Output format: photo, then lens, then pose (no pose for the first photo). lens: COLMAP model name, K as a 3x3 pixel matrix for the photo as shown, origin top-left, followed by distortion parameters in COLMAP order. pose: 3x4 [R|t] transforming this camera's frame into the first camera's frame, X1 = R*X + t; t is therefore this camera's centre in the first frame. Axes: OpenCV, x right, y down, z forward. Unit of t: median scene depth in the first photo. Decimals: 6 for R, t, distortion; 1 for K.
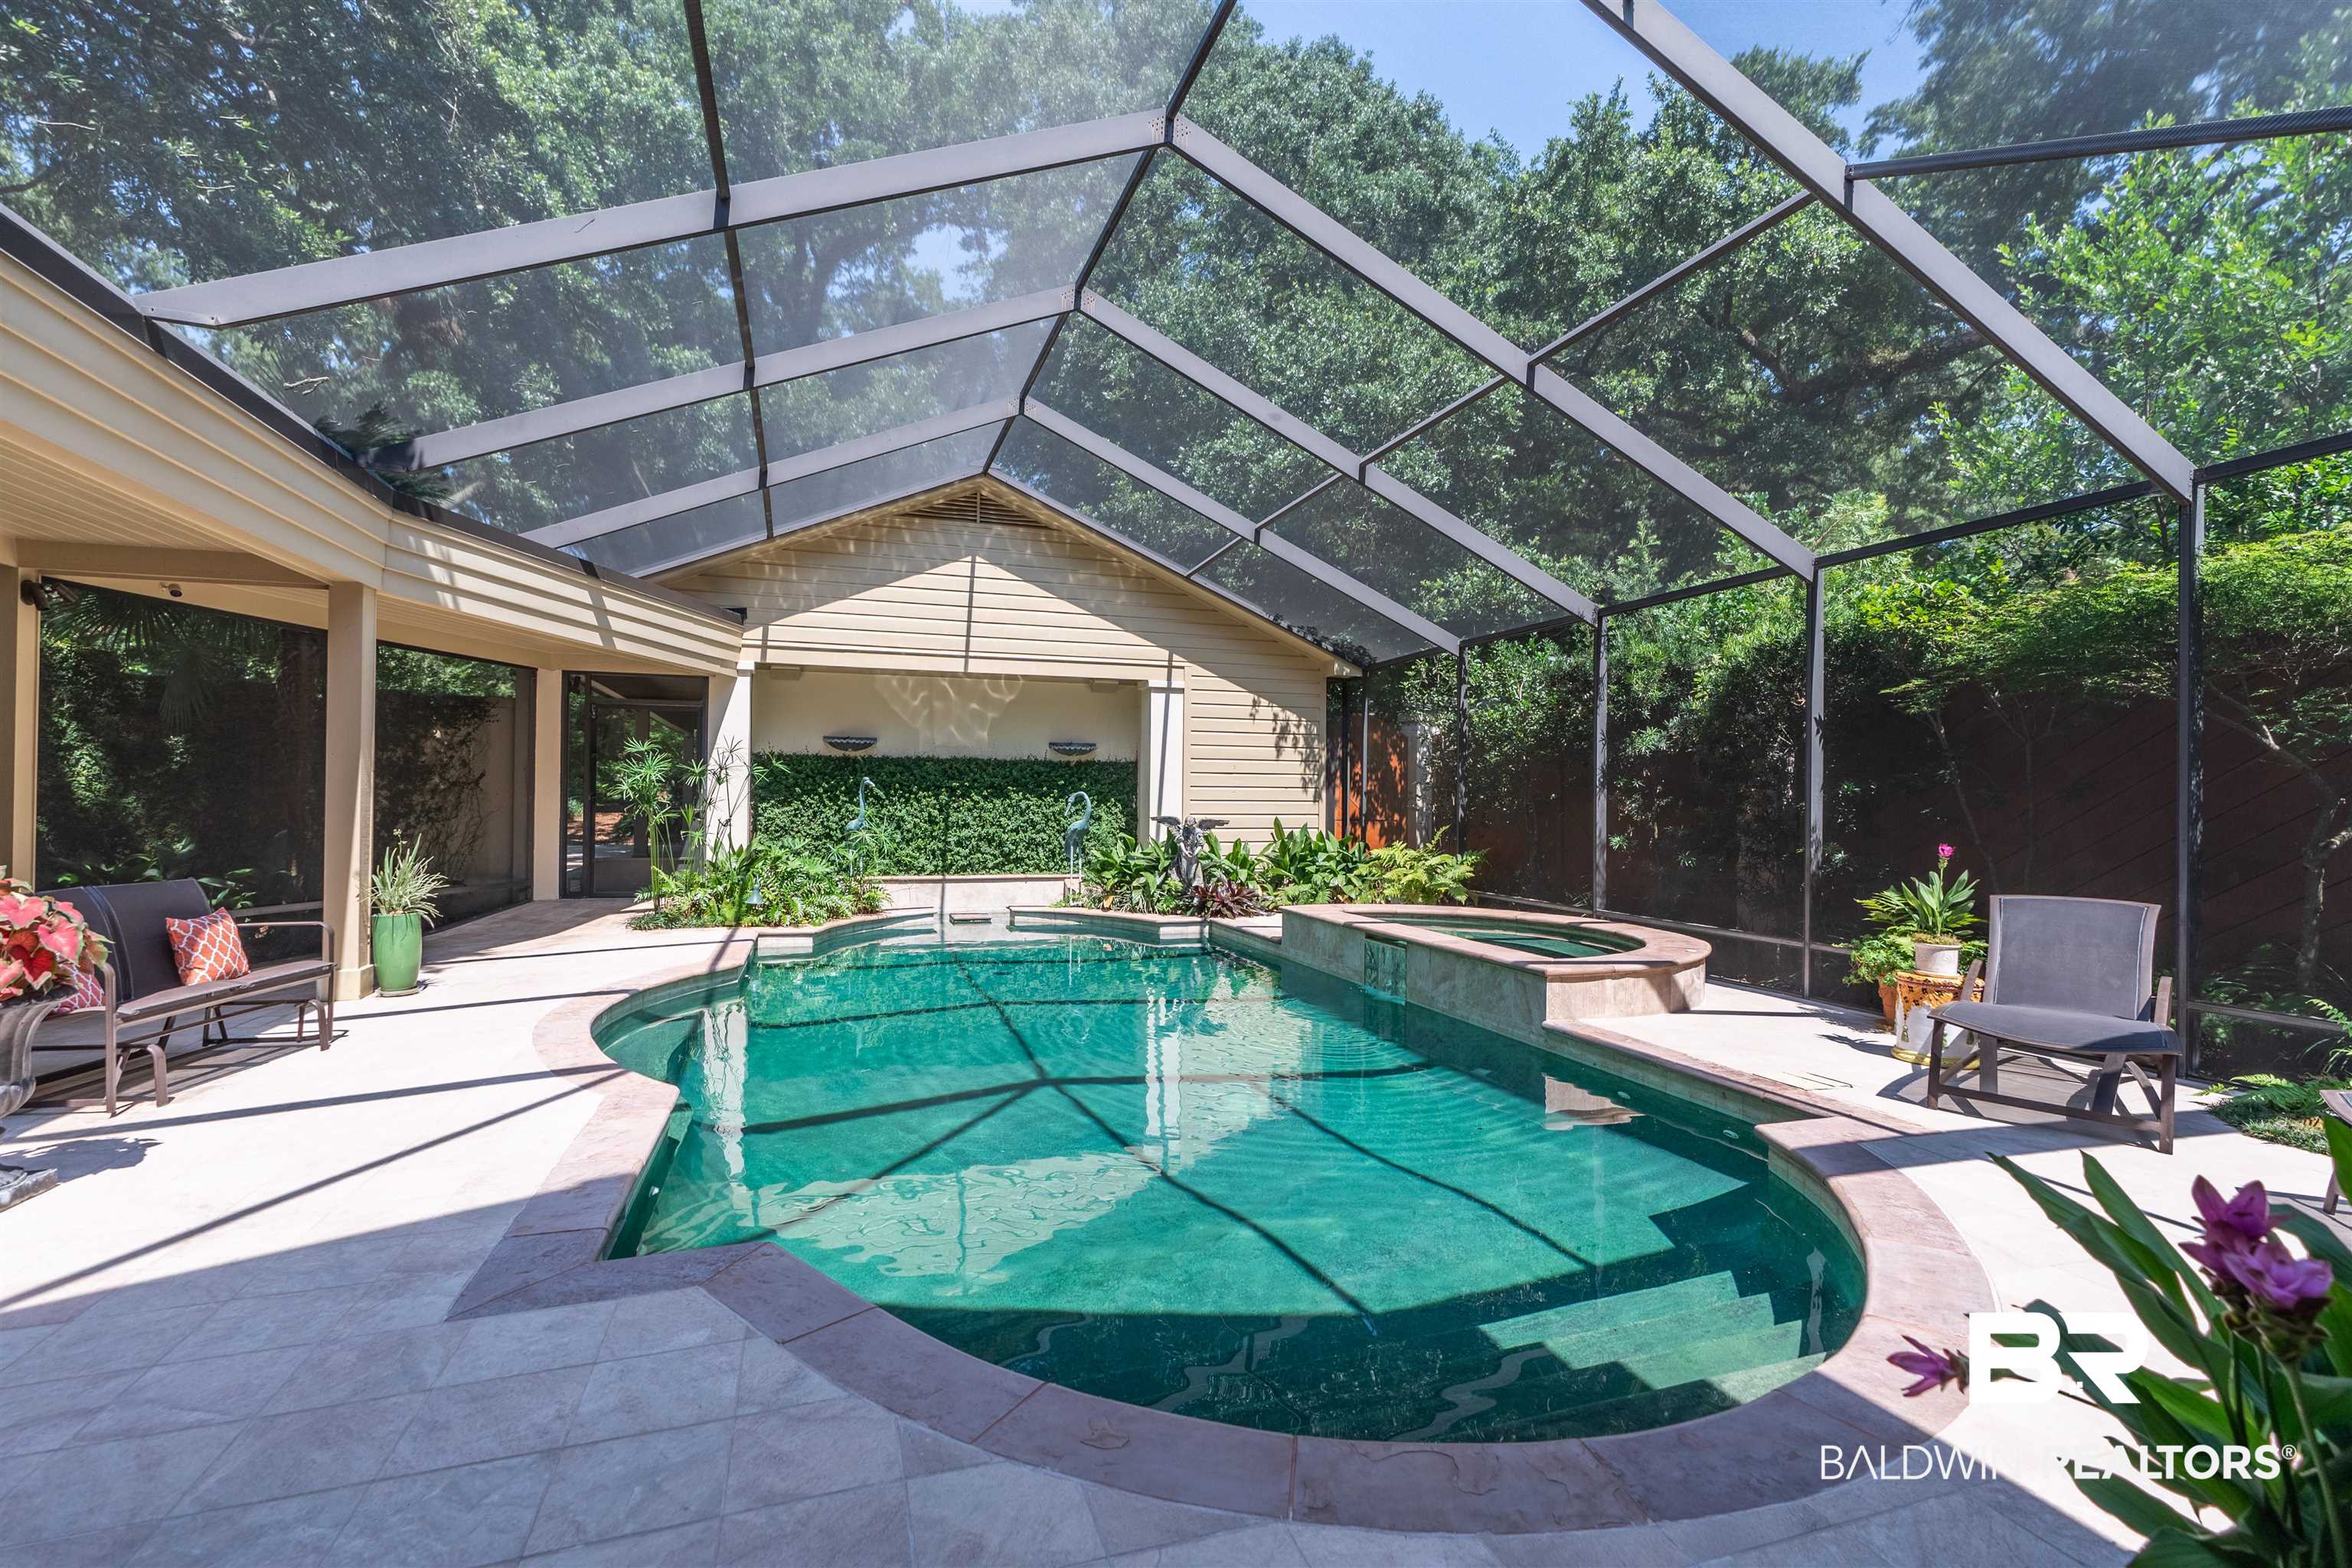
lens RADIAL K [[1075.0, 0, 1177.1], [0, 1075.0, 779.8], [0, 0, 1]] dist [-0.009333, 0.002365]
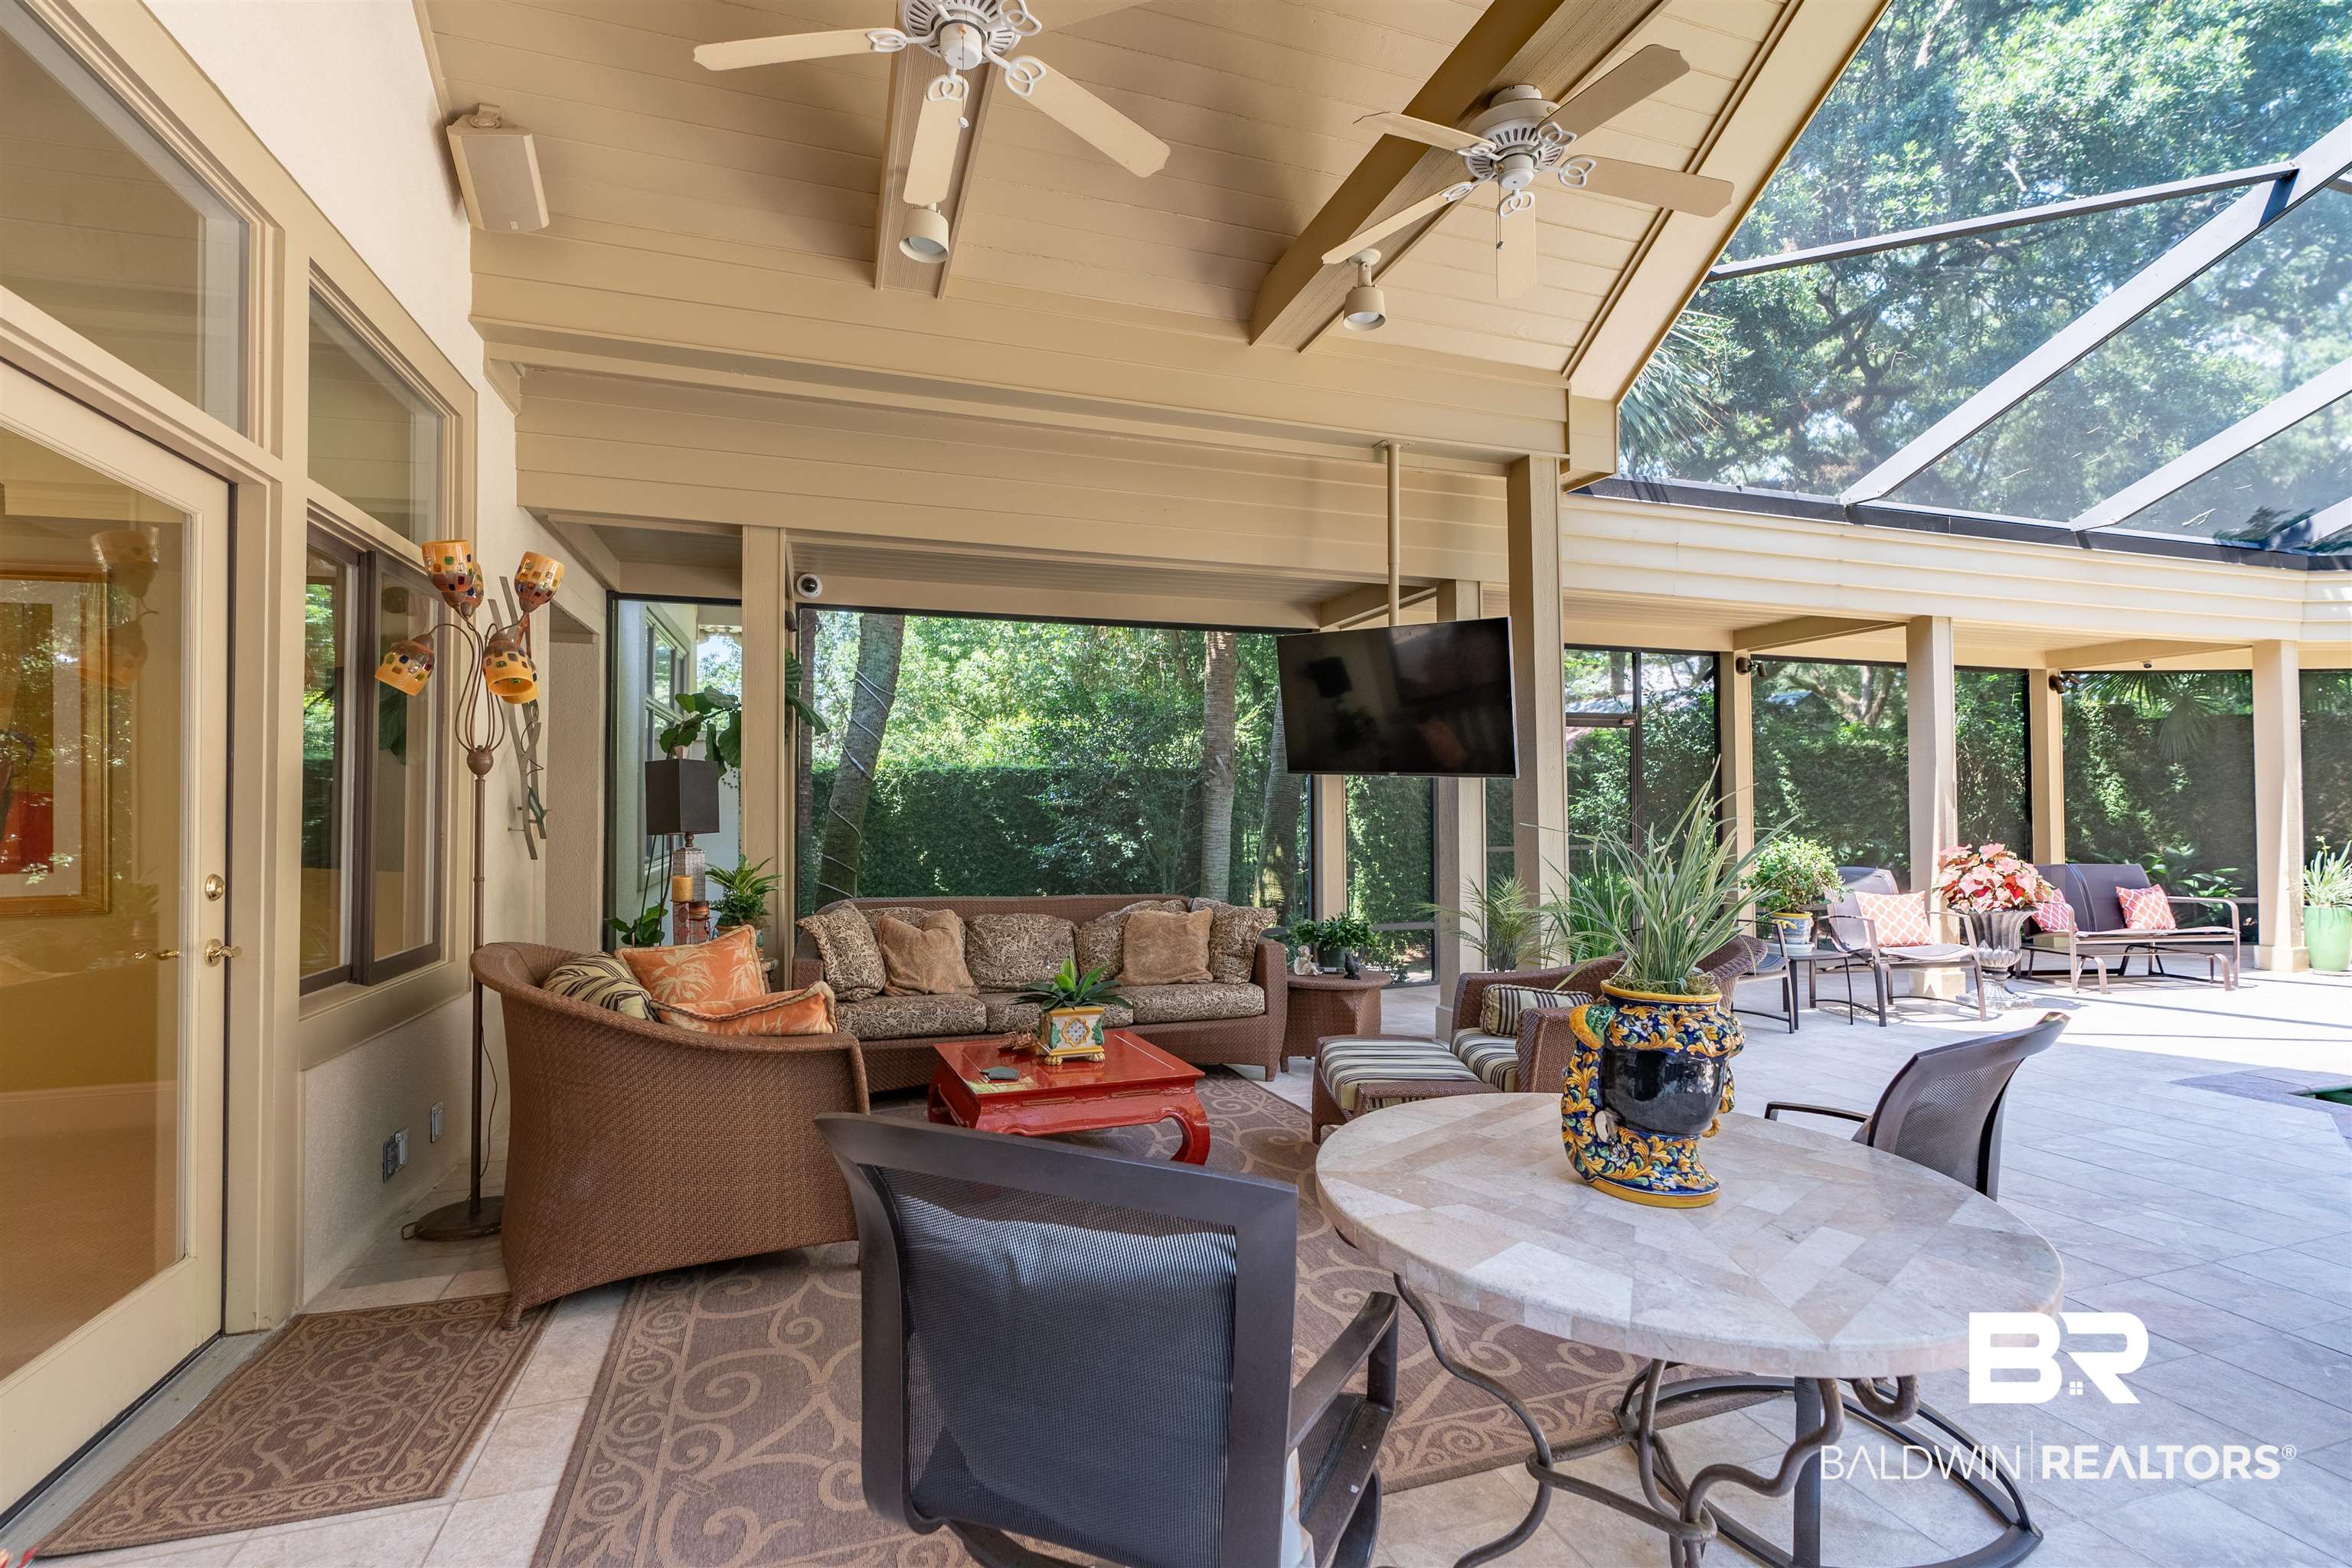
lens RADIAL K [[1075.0, 0, 1170.3], [0, 1075.0, 791.5], [0, 0, 1]] dist [-0.009333, 0.002365]
pose [[0.003068, -0.023637, -0.999716, 0.335065], [0.020810, 0.999506, -0.023568, -0.002495], [0.999779, -0.020732, 0.003559, -0.214270]]
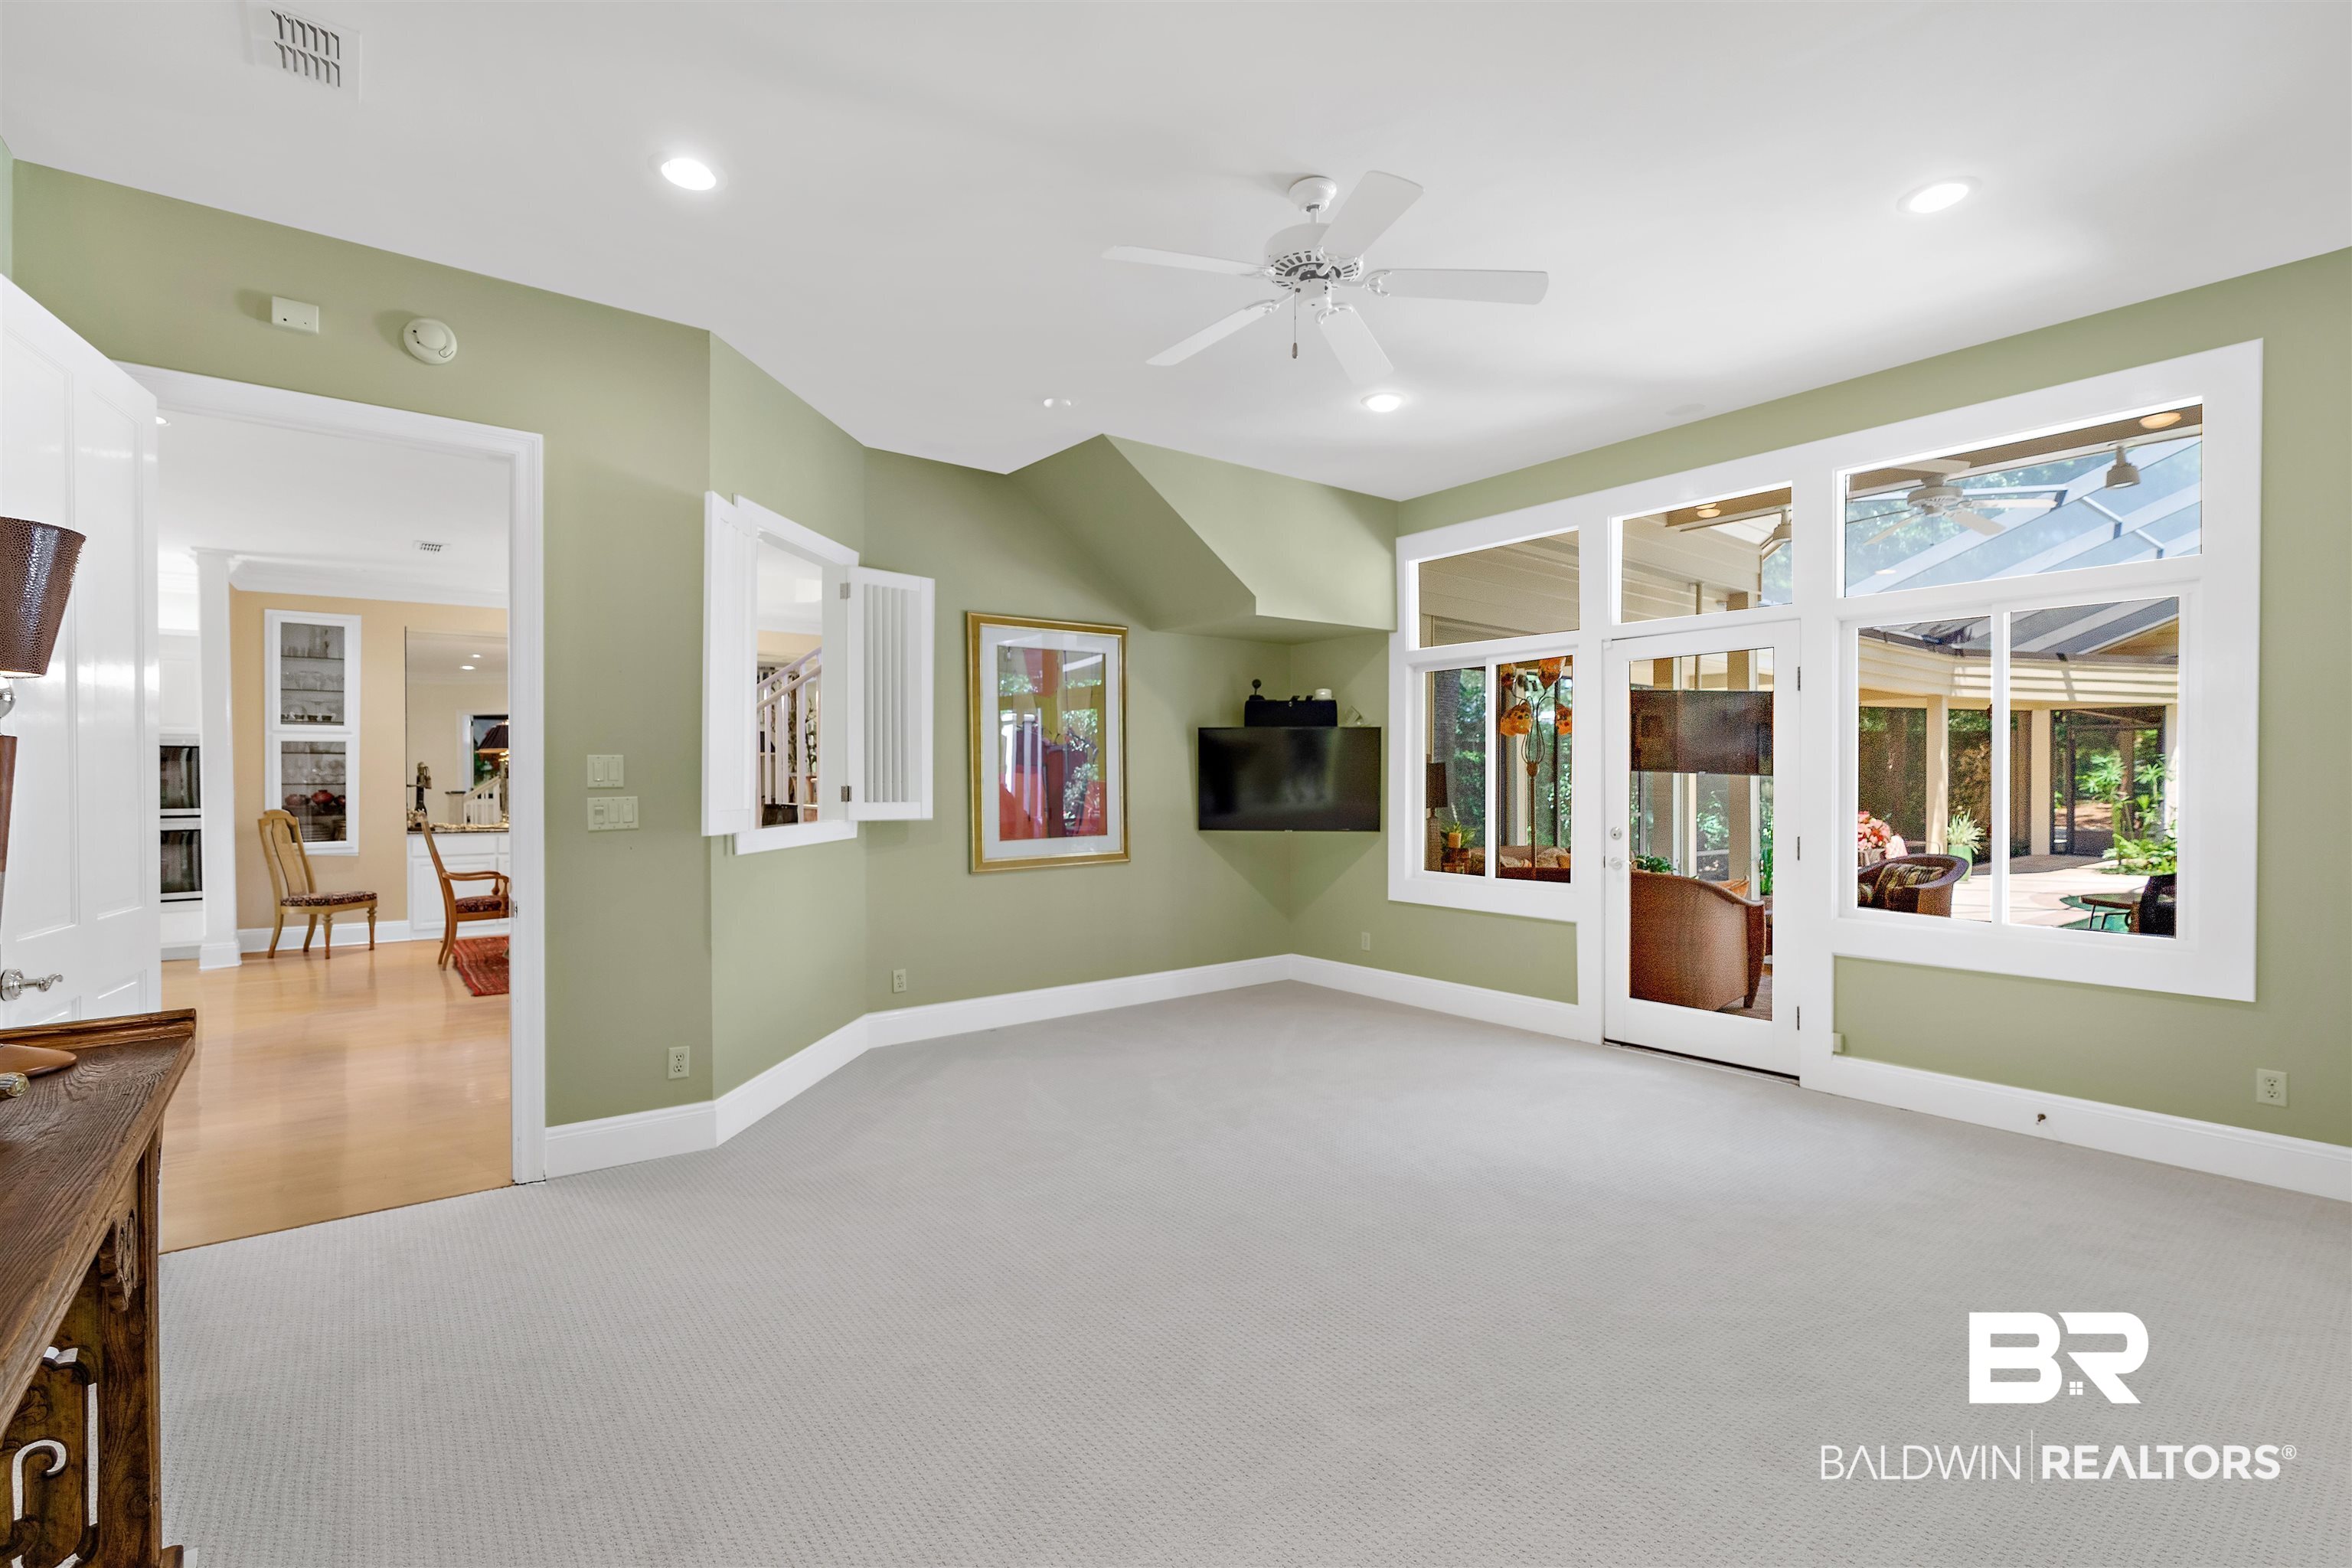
lens RADIAL K [[1075.0, 0, 1209.2], [0, 1075.0, 790.2], [0, 0, 1]] dist [-0.009333, 0.002365]
pose [[0.361255, -0.003774, -0.932459, 0.512589], [0.021910, 0.999750, 0.004442, -0.019536], [0.932209, -0.022035, 0.361248, -0.824063]]
